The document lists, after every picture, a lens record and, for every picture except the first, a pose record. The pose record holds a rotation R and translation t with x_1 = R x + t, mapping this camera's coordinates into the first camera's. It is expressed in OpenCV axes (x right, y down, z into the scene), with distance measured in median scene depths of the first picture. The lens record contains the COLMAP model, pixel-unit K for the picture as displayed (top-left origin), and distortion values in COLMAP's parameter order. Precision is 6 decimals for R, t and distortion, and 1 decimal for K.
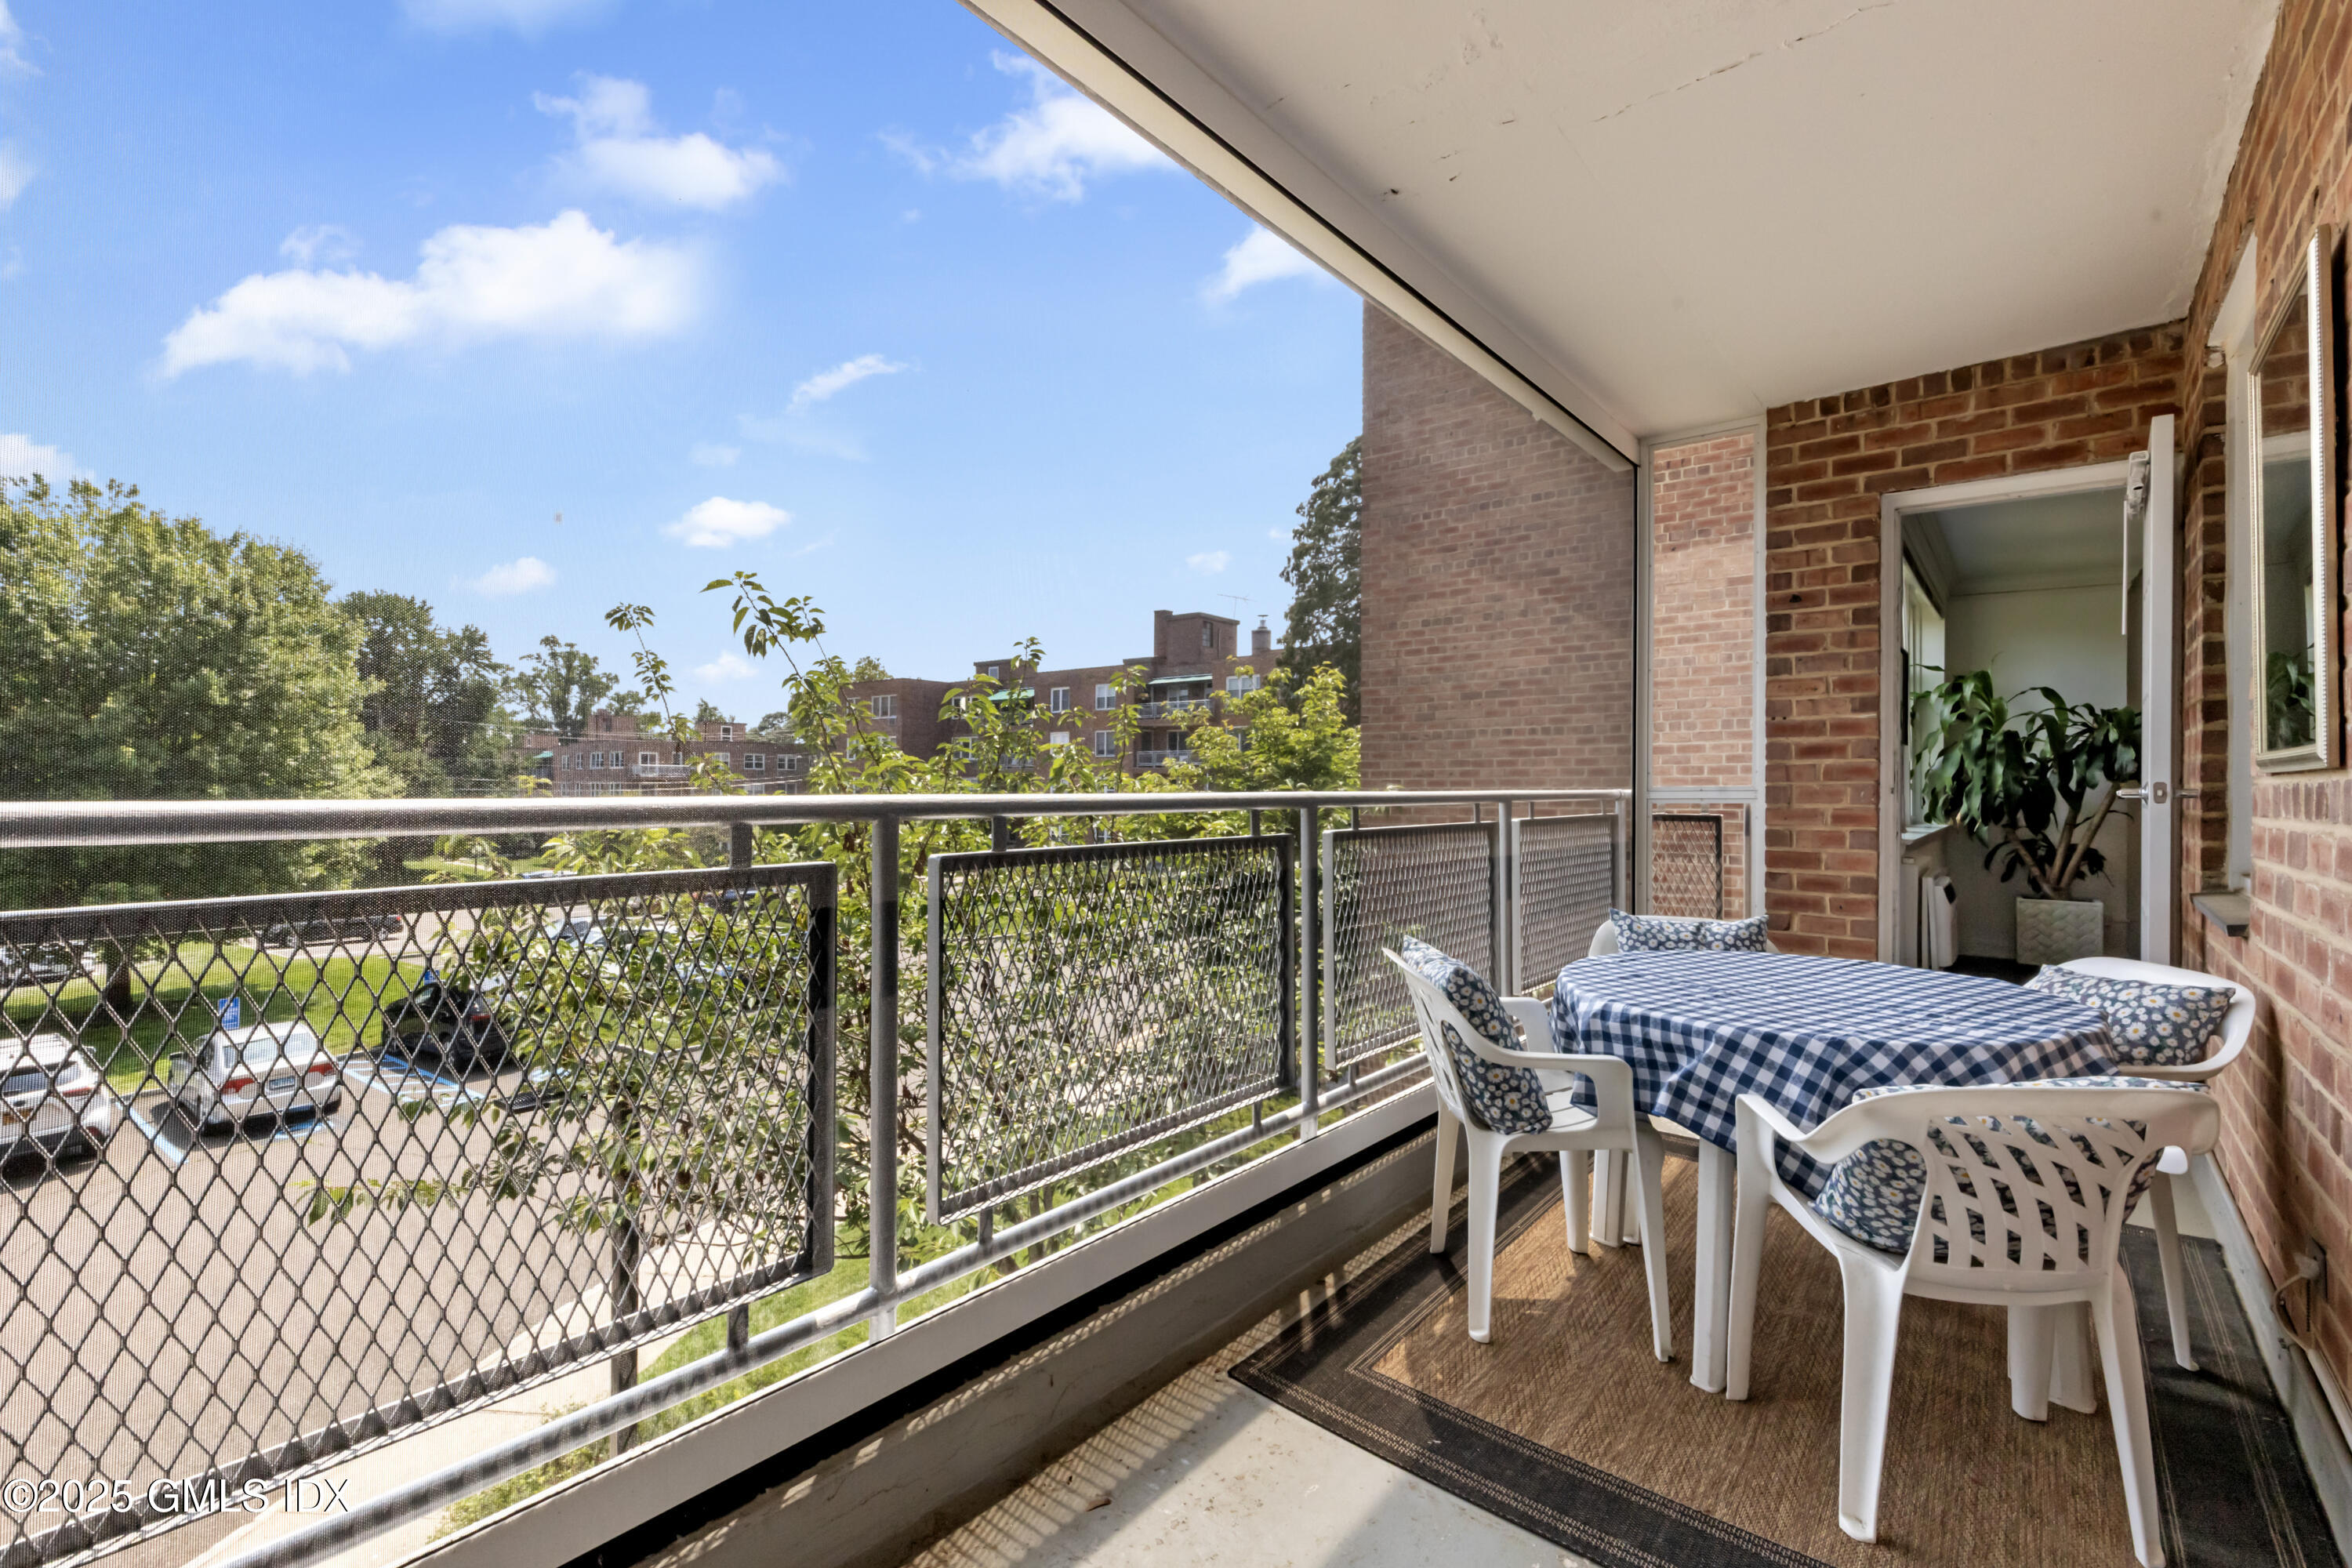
lens RADIAL K [[1064.8, 0, 1164.1], [0, 1064.8, 784.9], [0, 0, 1]] dist [-0.002255, -0.000437]
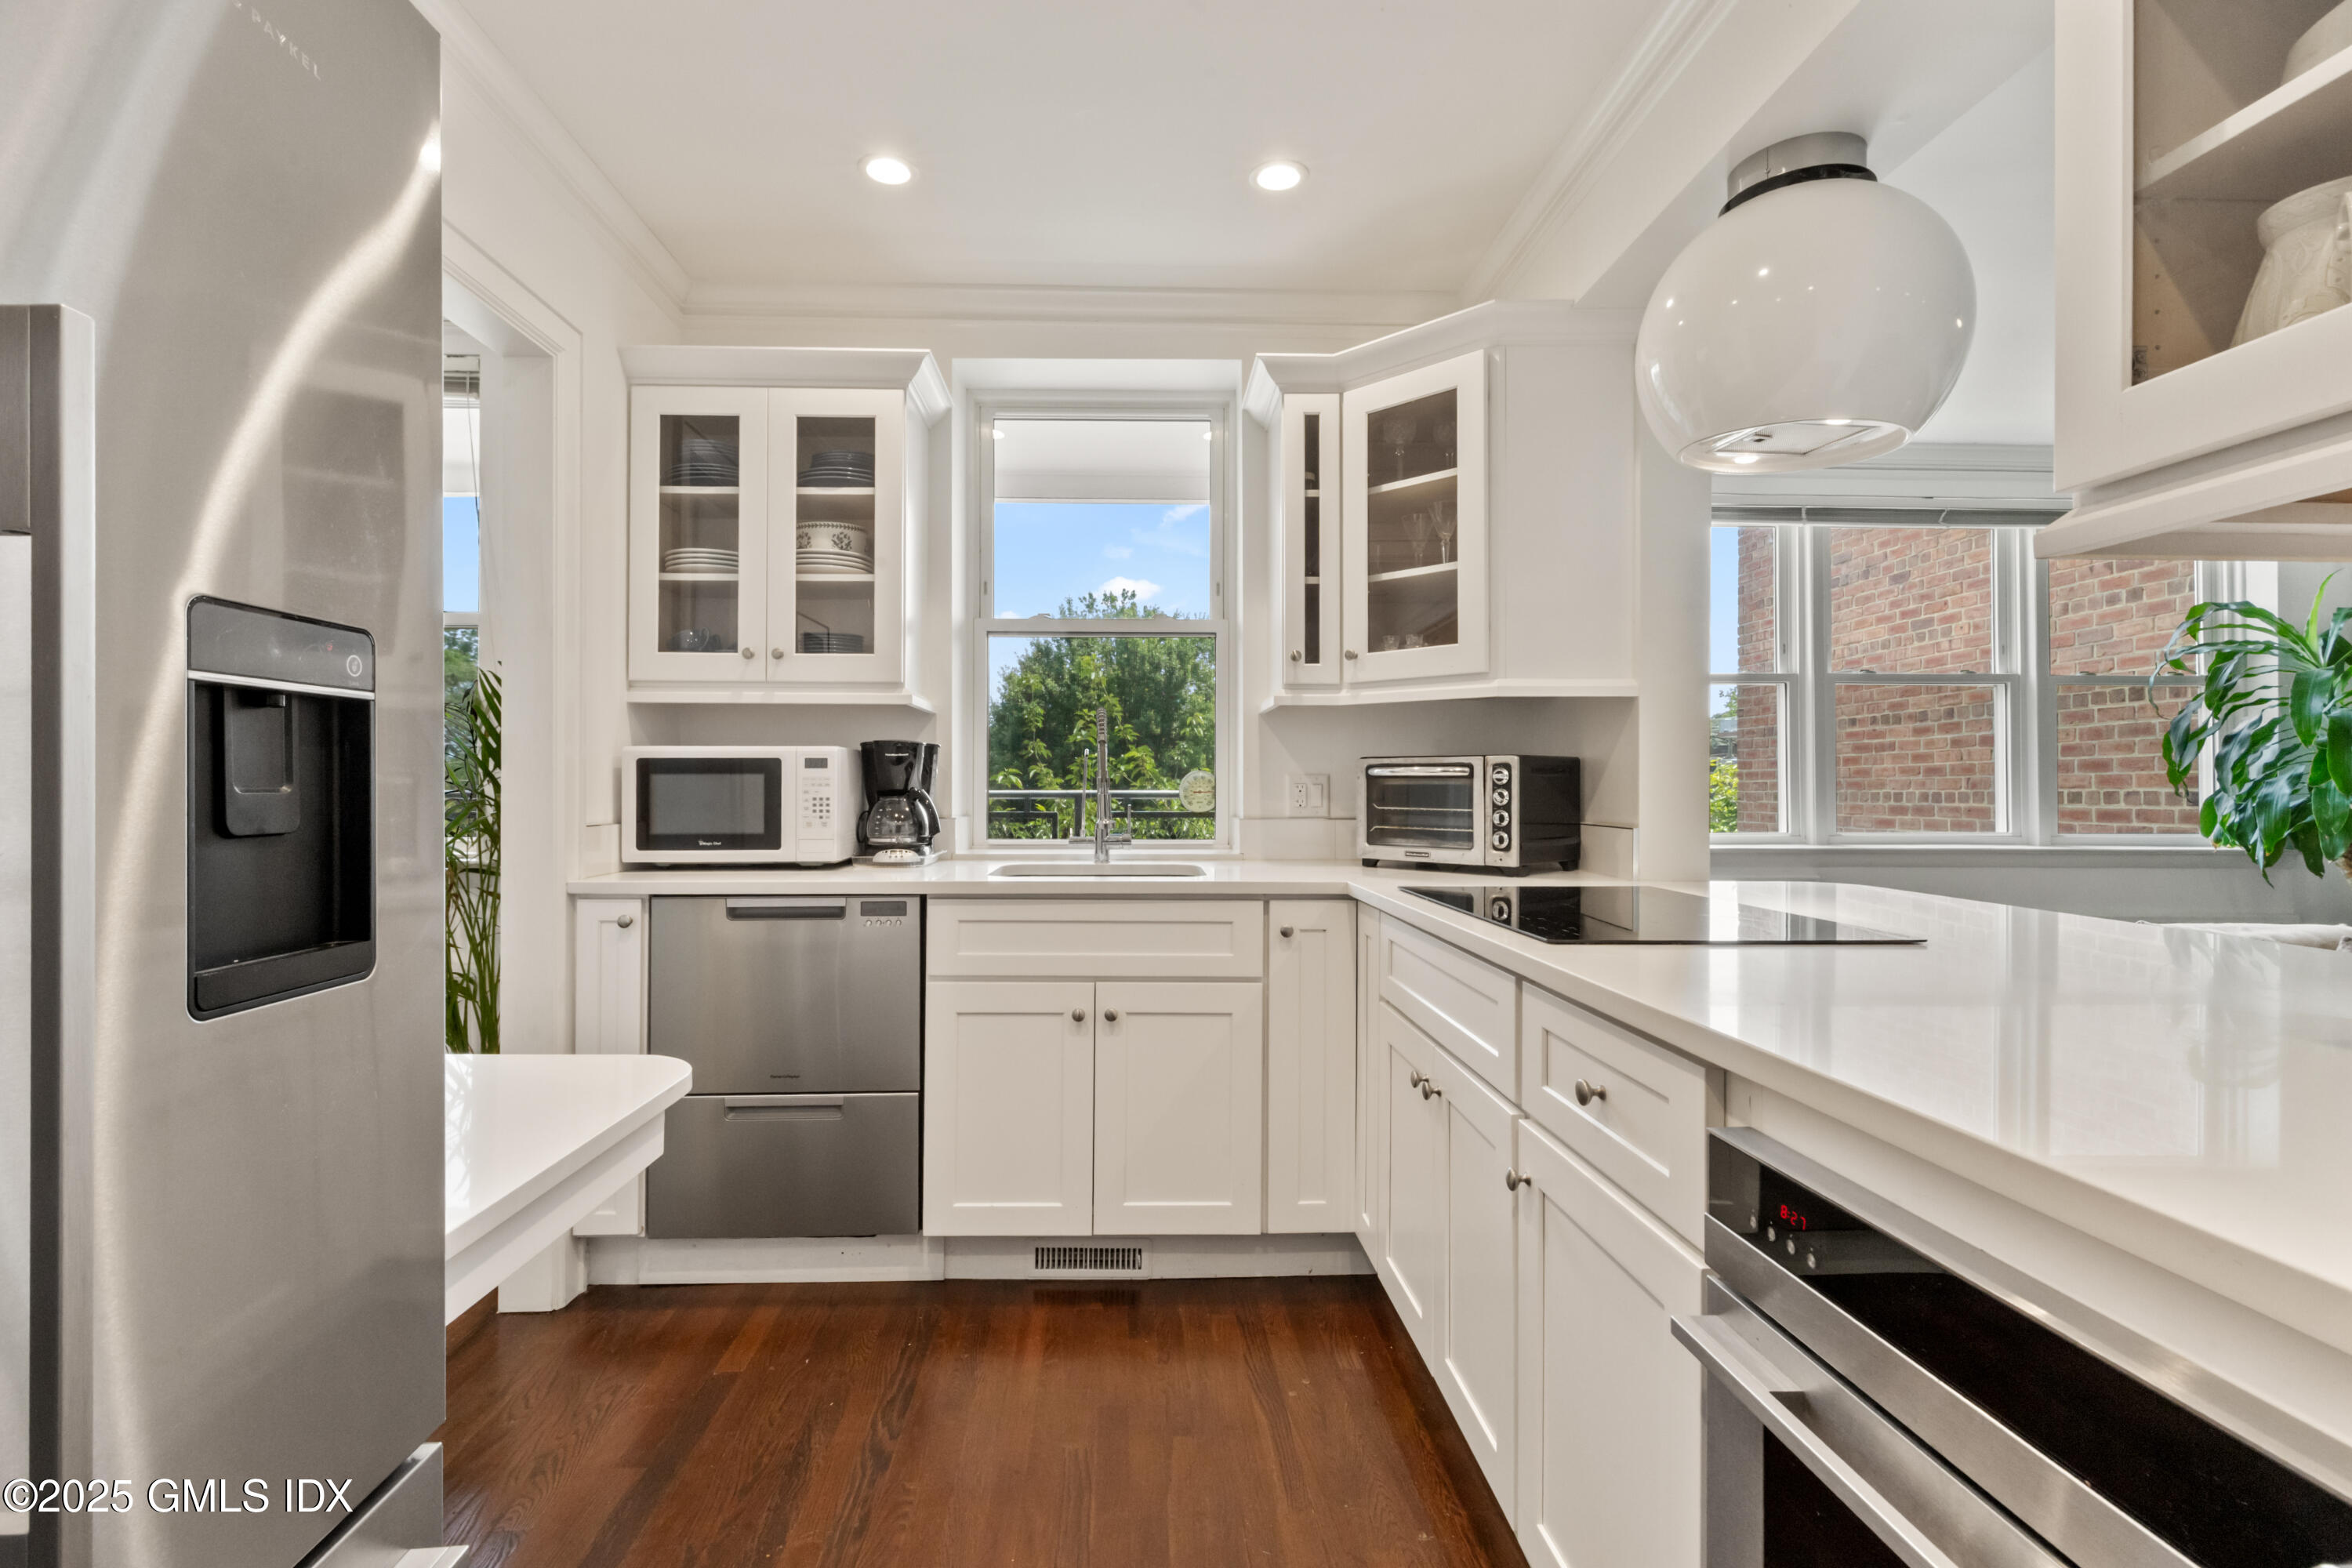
lens RADIAL K [[1078.6, 0, 1176.0], [0, 1078.6, 784.0], [0, 0, 1]] dist [0.019175, -0.000058]
pose [[0.666300, -0.002507, -0.745679, 0.666064], [-0.001135, 0.999990, -0.004377, 0.001891], [0.745683, 0.003763, 0.666290, 0.065923]]
